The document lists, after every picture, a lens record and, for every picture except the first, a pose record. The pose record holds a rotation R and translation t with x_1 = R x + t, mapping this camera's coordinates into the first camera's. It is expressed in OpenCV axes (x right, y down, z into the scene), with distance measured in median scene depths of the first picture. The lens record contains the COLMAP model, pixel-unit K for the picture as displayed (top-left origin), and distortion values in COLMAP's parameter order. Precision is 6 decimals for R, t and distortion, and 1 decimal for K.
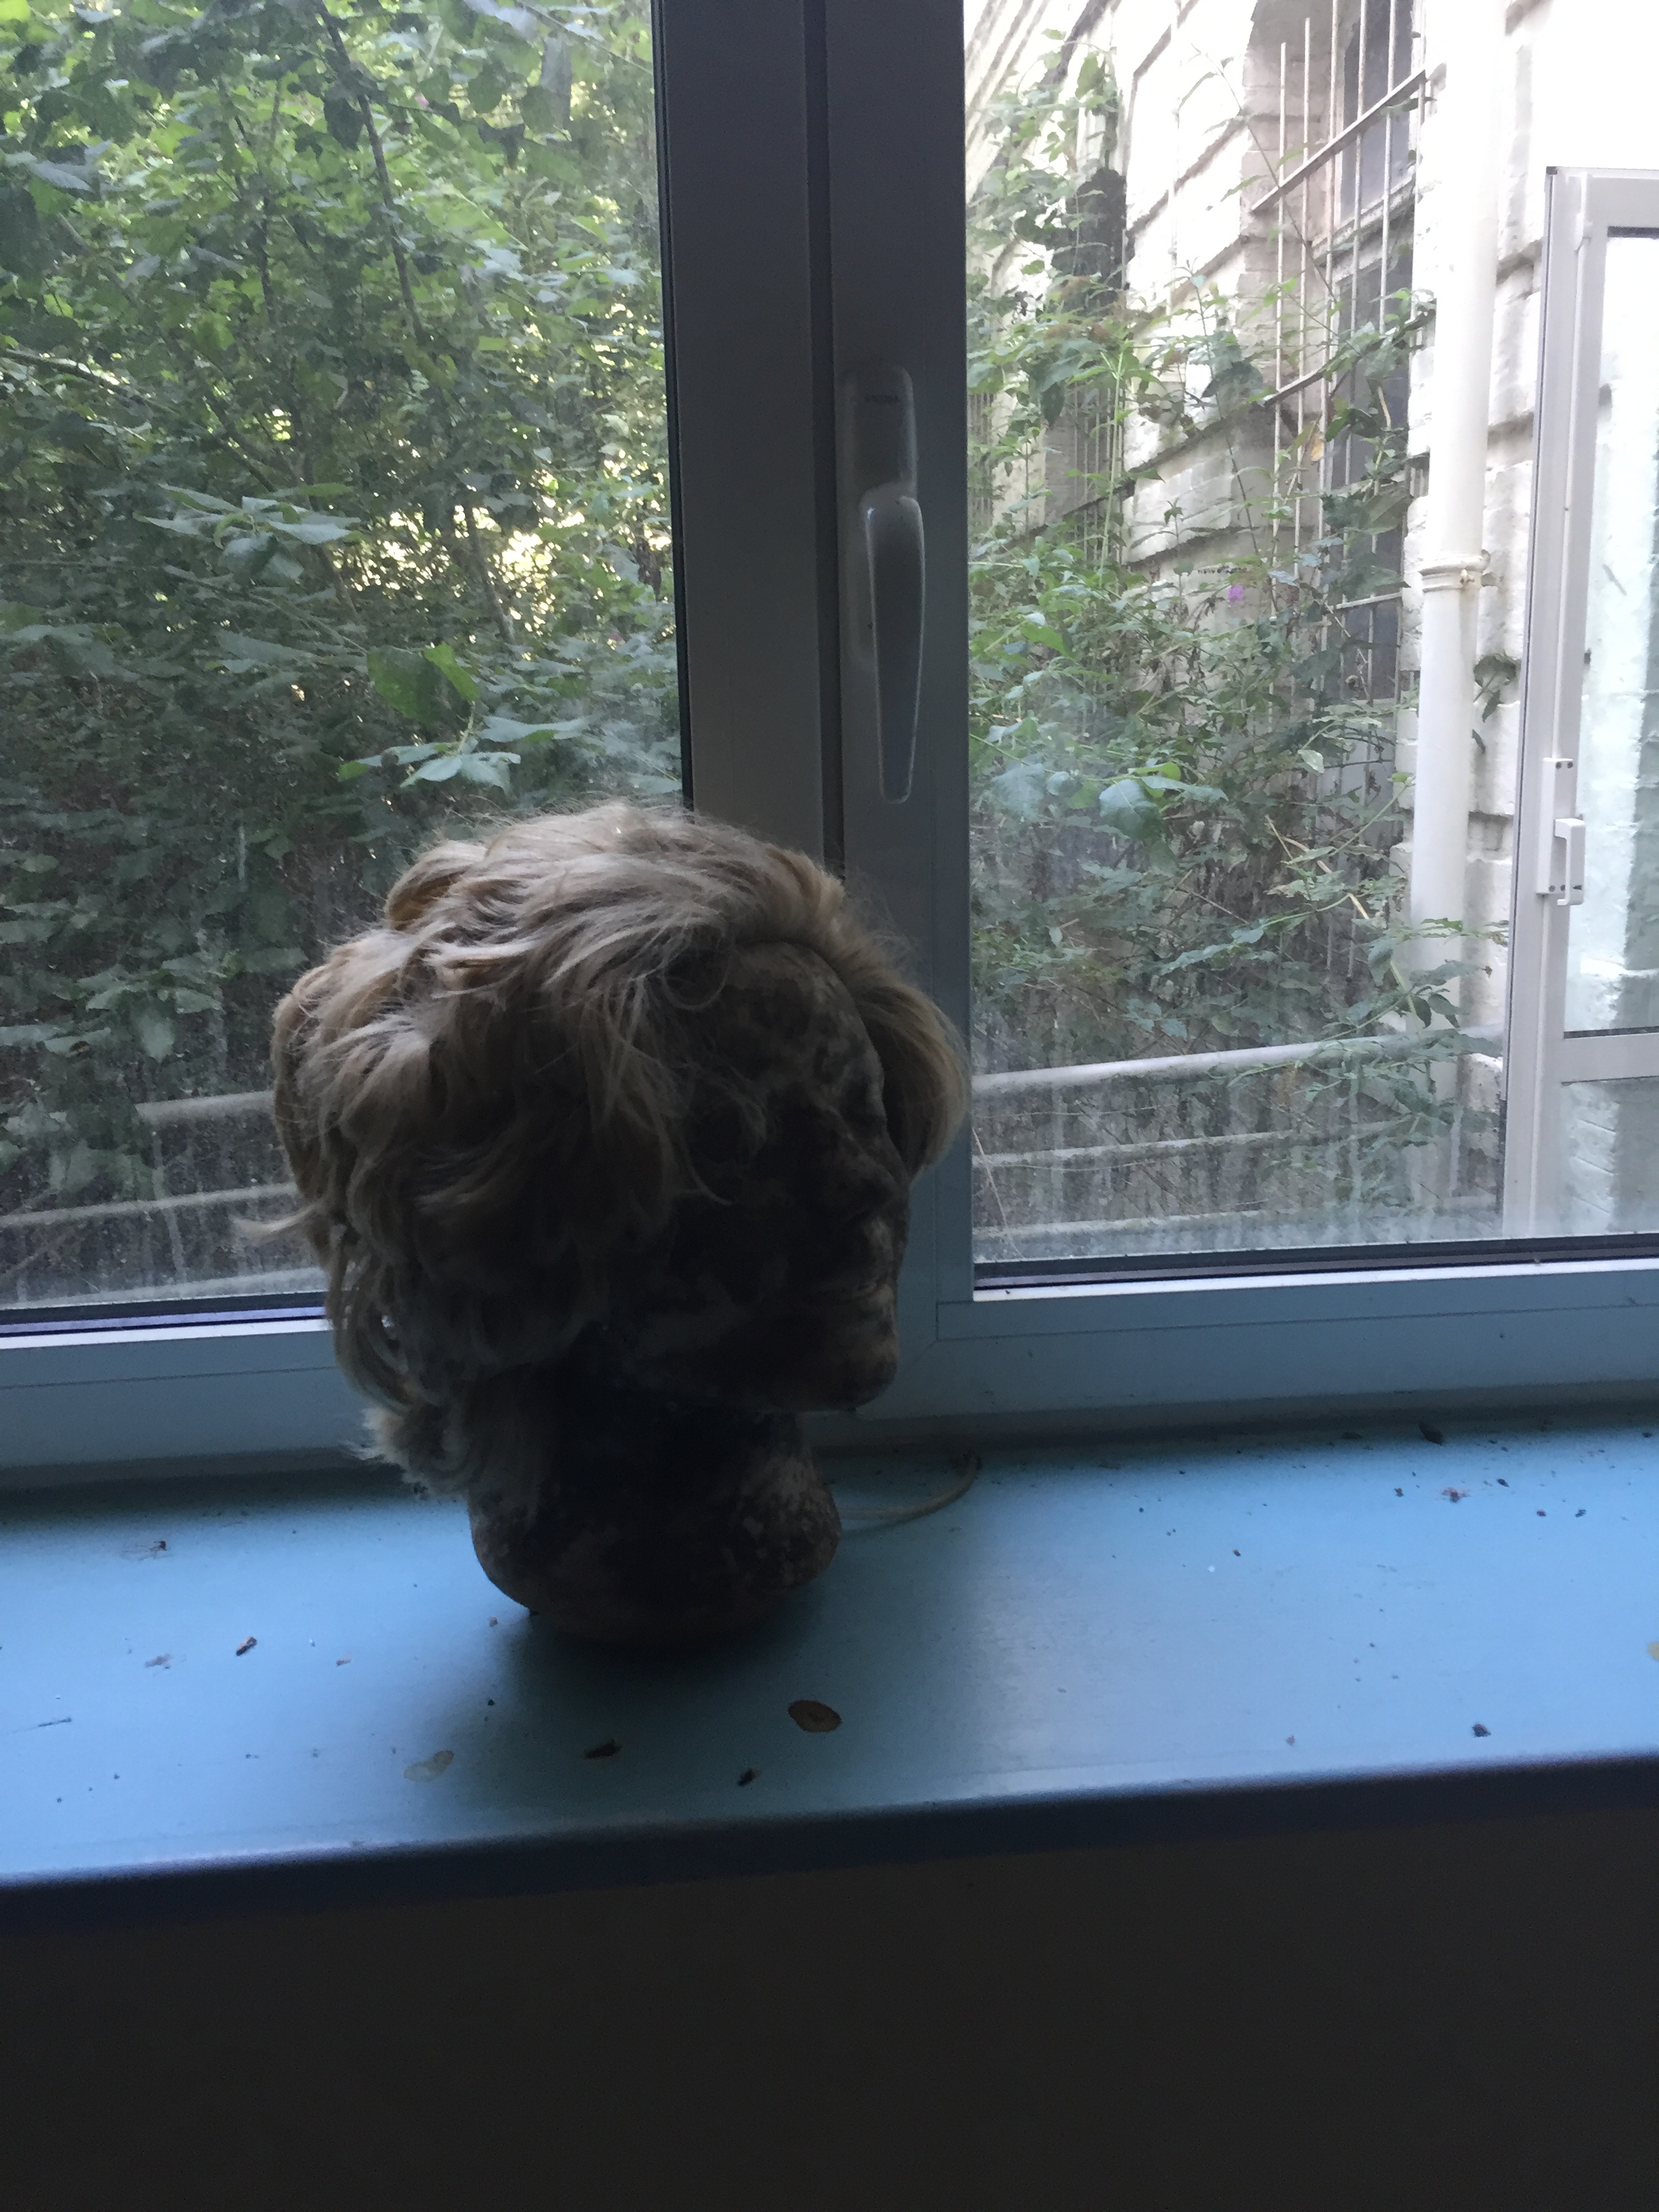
lens RADIAL K [[1863.1, 0, 839.5], [0, 1863.1, 1111.3], [0, 0, 1]] dist [0.034983, -0.008547]
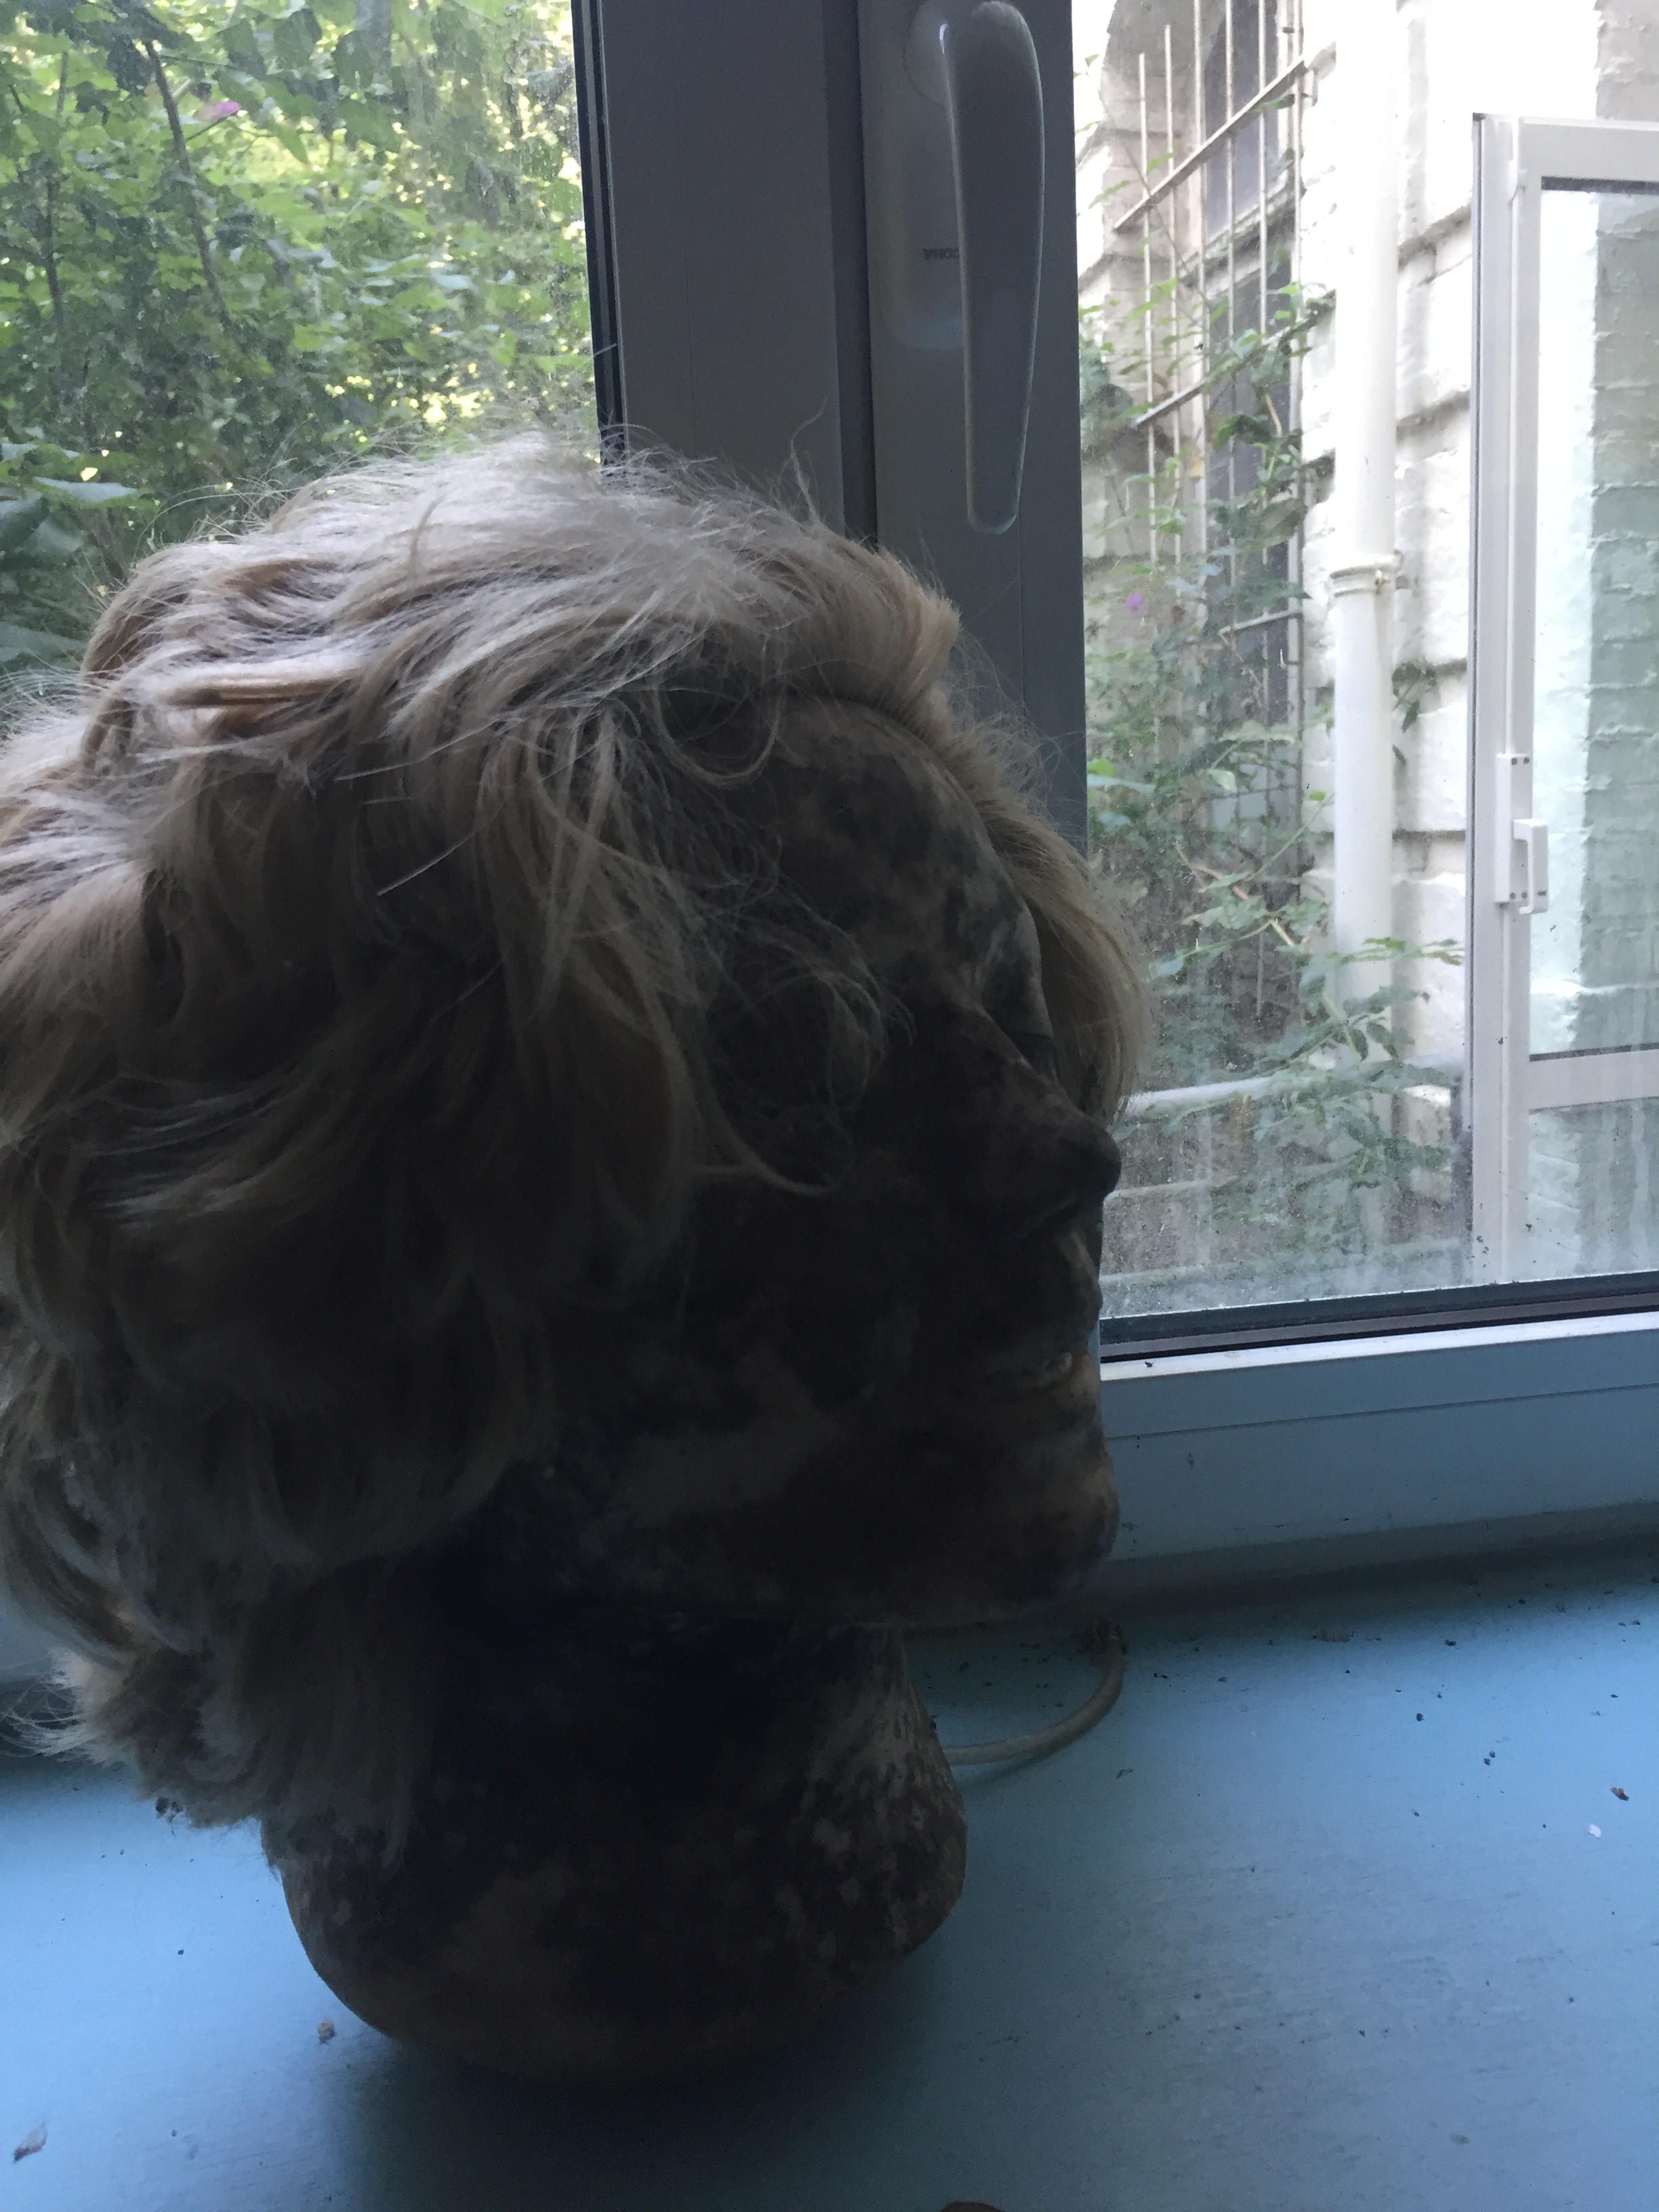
lens RADIAL K [[1863.1, 0, 839.5], [0, 1863.1, 1111.3], [0, 0, 1]] dist [0.034983, -0.008547]
pose [[0.996283, -0.033296, 0.079447, -0.018872], [0.036727, 0.998437, -0.042120, 0.010464], [-0.077921, 0.044881, 0.995949, 0.114260]]
